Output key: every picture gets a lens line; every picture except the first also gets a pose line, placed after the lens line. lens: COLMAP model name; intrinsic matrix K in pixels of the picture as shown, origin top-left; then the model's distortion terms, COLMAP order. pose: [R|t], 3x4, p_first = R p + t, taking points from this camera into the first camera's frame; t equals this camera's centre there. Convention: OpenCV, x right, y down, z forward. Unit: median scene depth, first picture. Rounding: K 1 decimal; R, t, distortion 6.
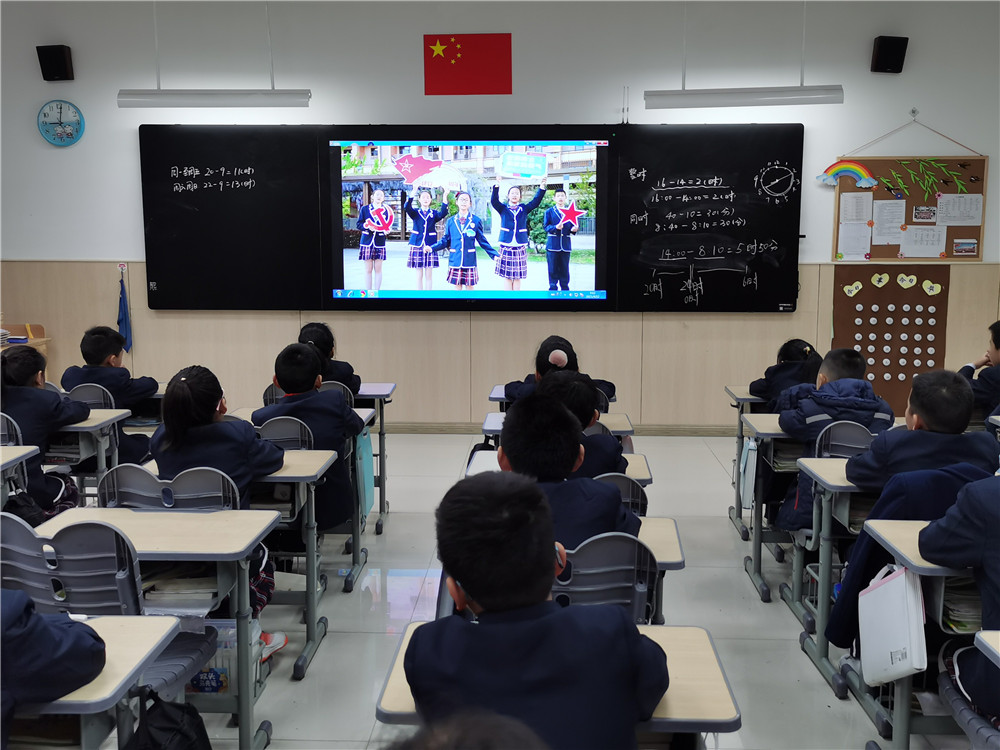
lens RADIAL K [[1070.7, 0, 498.7], [0, 1070.7, 380.0], [0, 0, 1]] dist [0.002793, 0.000000]
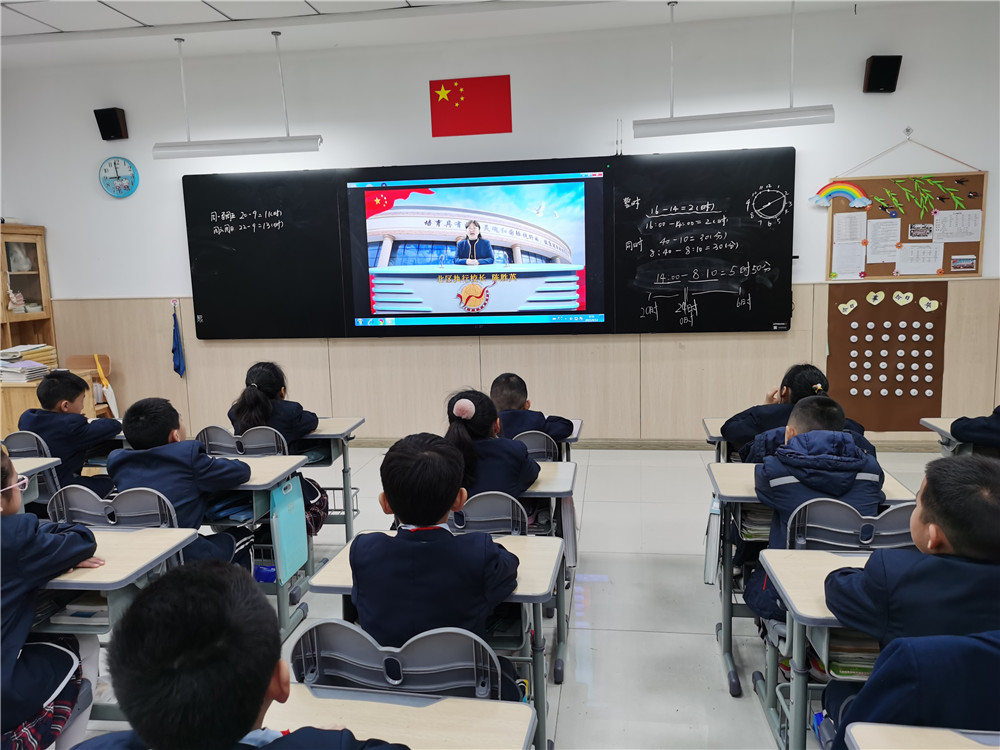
lens RADIAL K [[787.4, 0, 501.0], [0, 787.4, 376.1], [0, 0, 1]] dist [0.014041, -0.025227]
pose [[0.993356, -0.012903, -0.114353, 0.087664], [0.013771, 0.999882, 0.006803, -0.029090], [0.114252, -0.008333, 0.993417, 0.214602]]
